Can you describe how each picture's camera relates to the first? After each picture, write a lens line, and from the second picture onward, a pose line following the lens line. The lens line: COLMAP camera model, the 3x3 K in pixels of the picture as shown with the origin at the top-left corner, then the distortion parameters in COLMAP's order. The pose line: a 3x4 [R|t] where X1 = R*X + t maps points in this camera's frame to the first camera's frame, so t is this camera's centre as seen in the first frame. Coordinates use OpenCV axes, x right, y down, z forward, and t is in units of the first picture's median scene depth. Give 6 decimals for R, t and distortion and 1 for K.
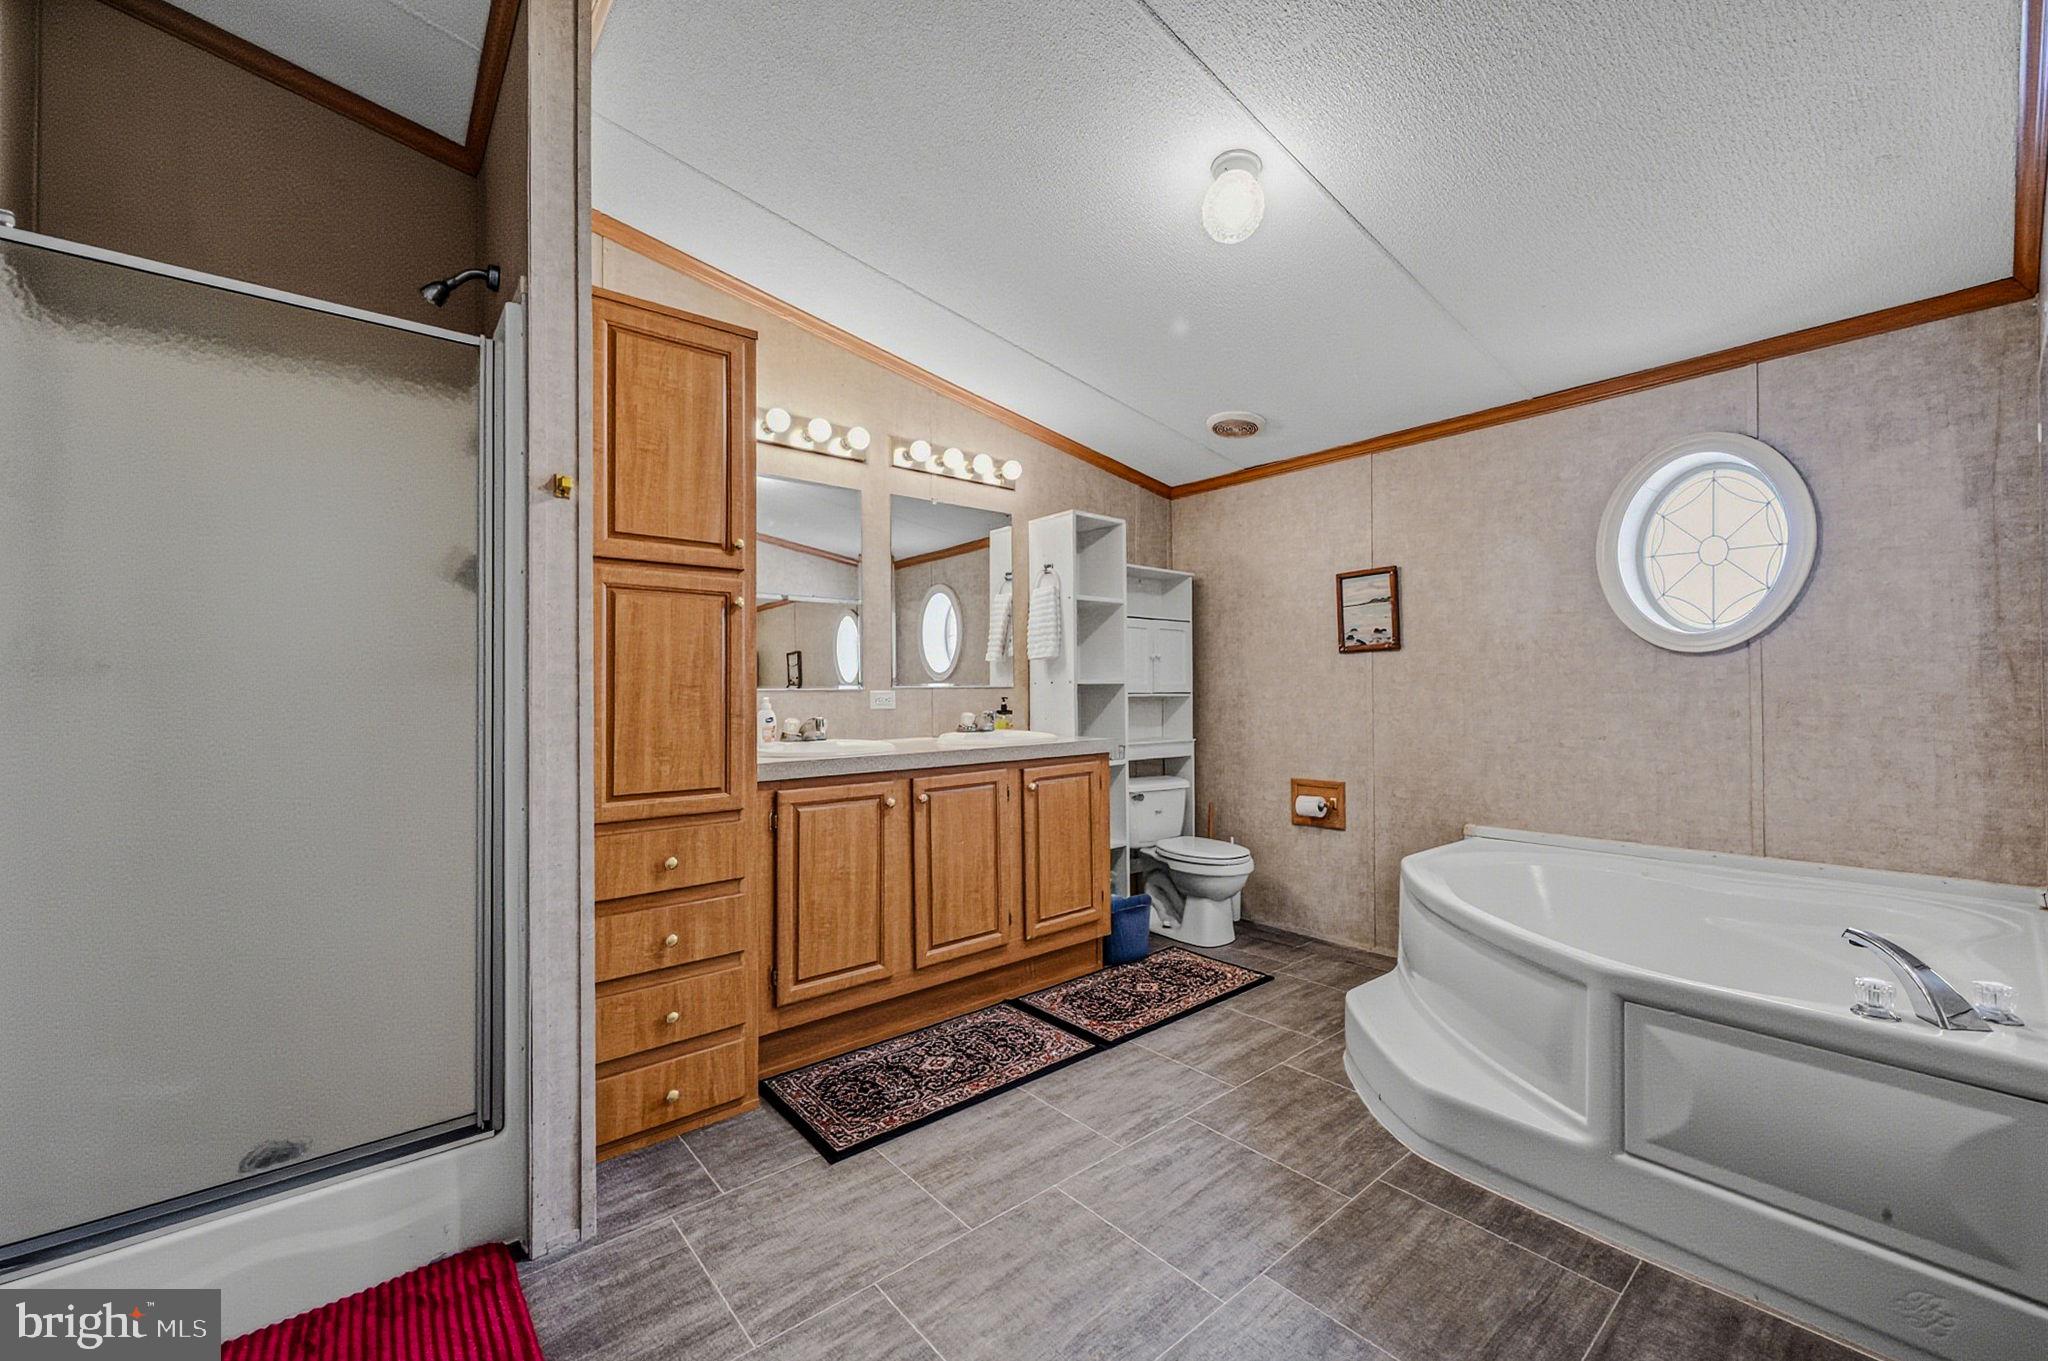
lens RADIAL K [[804.1, 0, 1024.0], [0, 804.1, 680.5], [0, 0, 1]] dist [-0.003405, -0.000140]
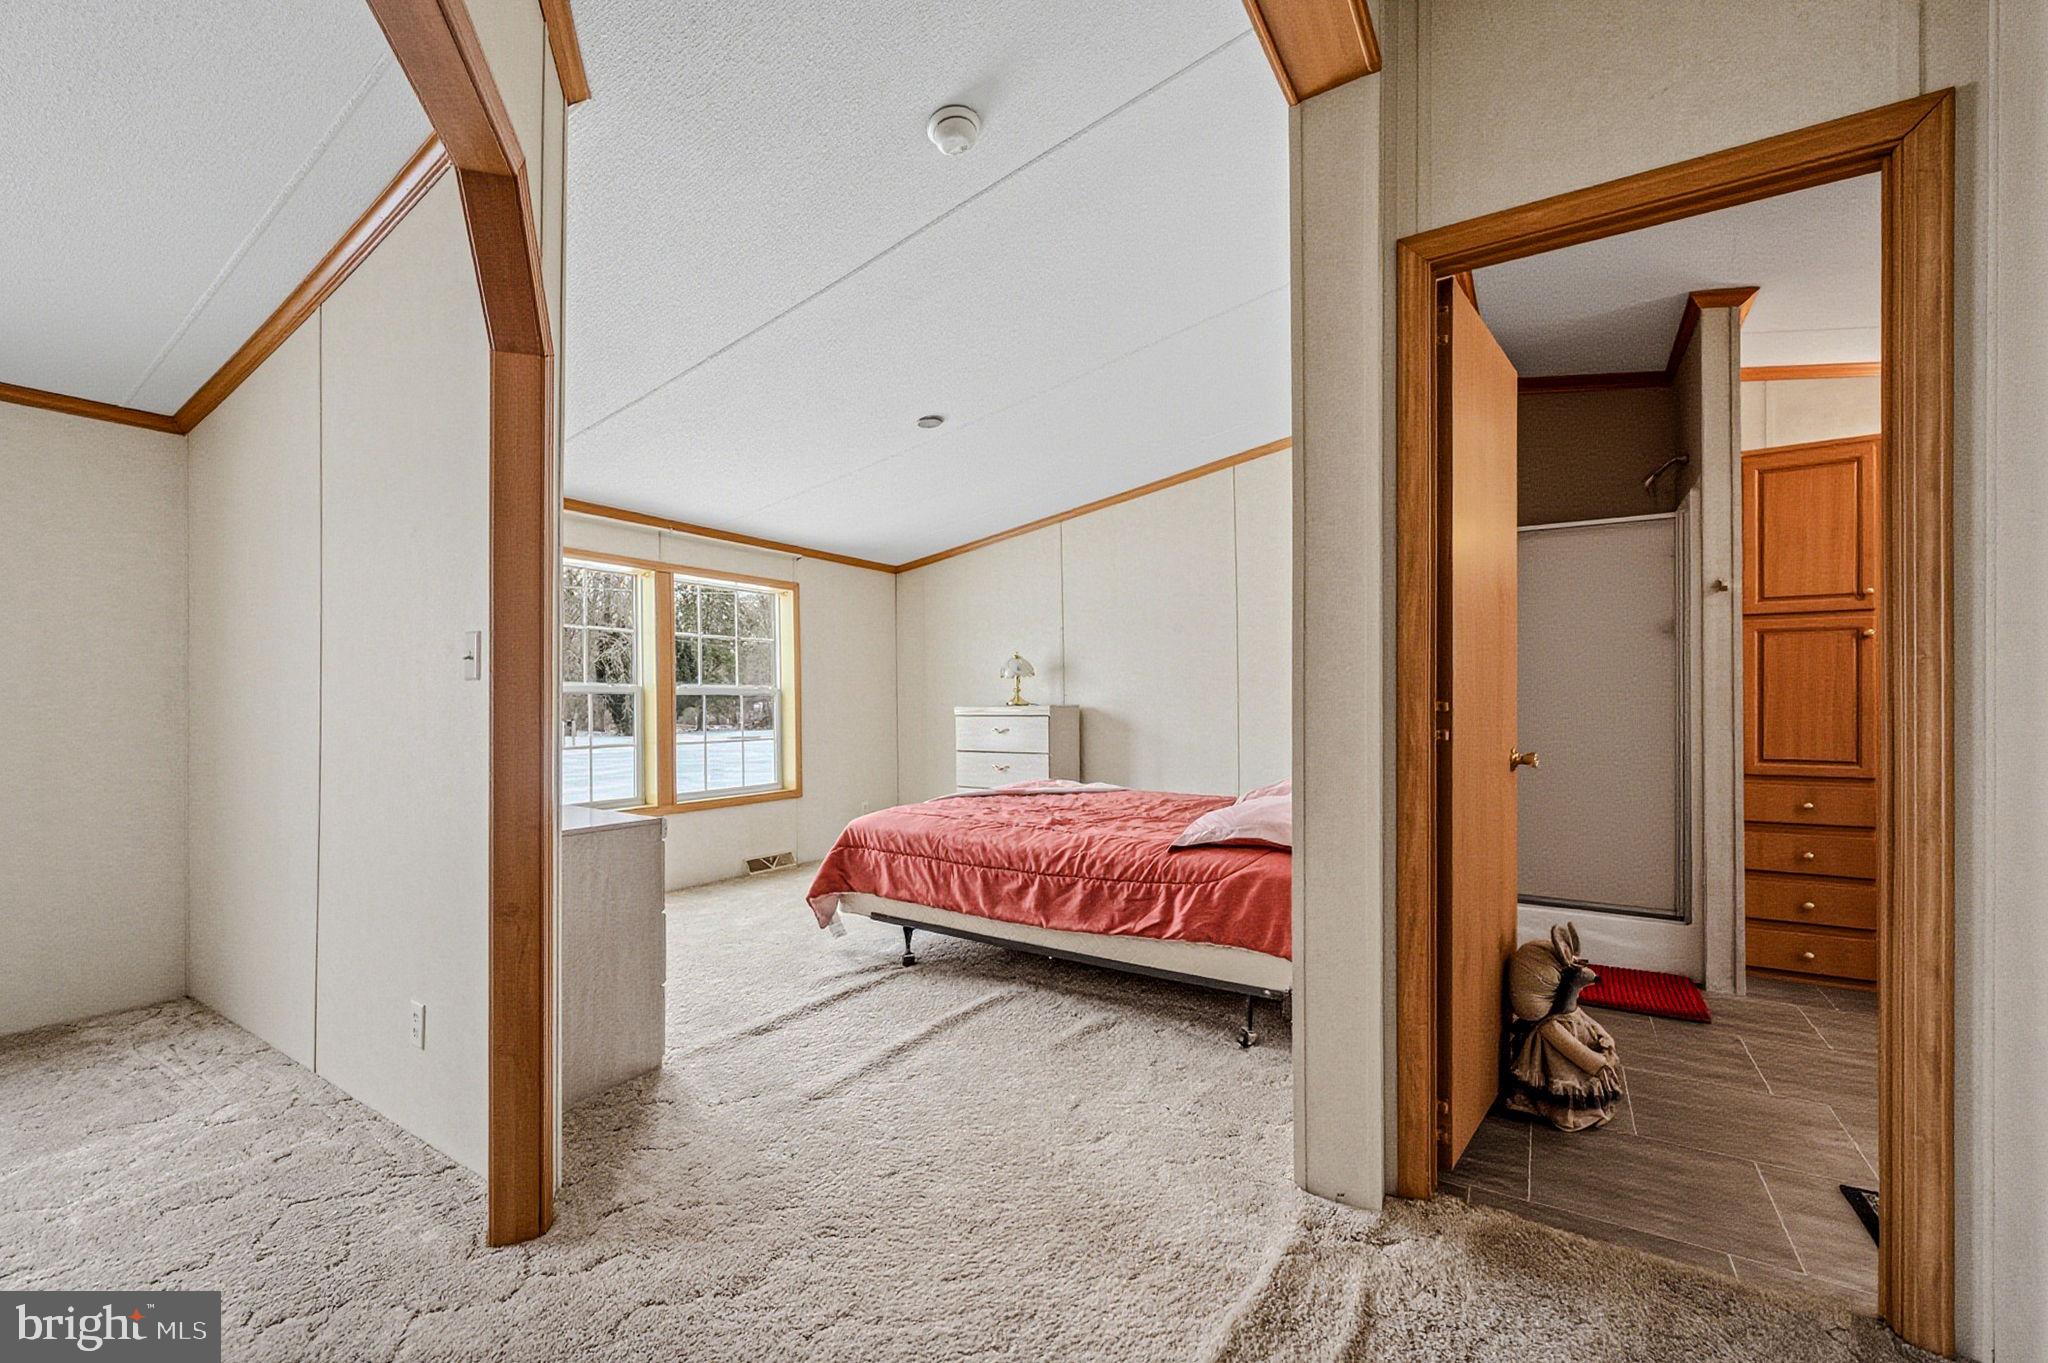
lens RADIAL K [[817.3, 0, 1037.7], [0, 817.3, 688.7], [0, 0, 1]] dist [0.000474, 0.000006]
pose [[0.306618, -0.000795, -0.951832, 0.672110], [0.004705, 0.999989, 0.000681, -0.007971], [0.951821, -0.004687, 0.306618, -0.991362]]
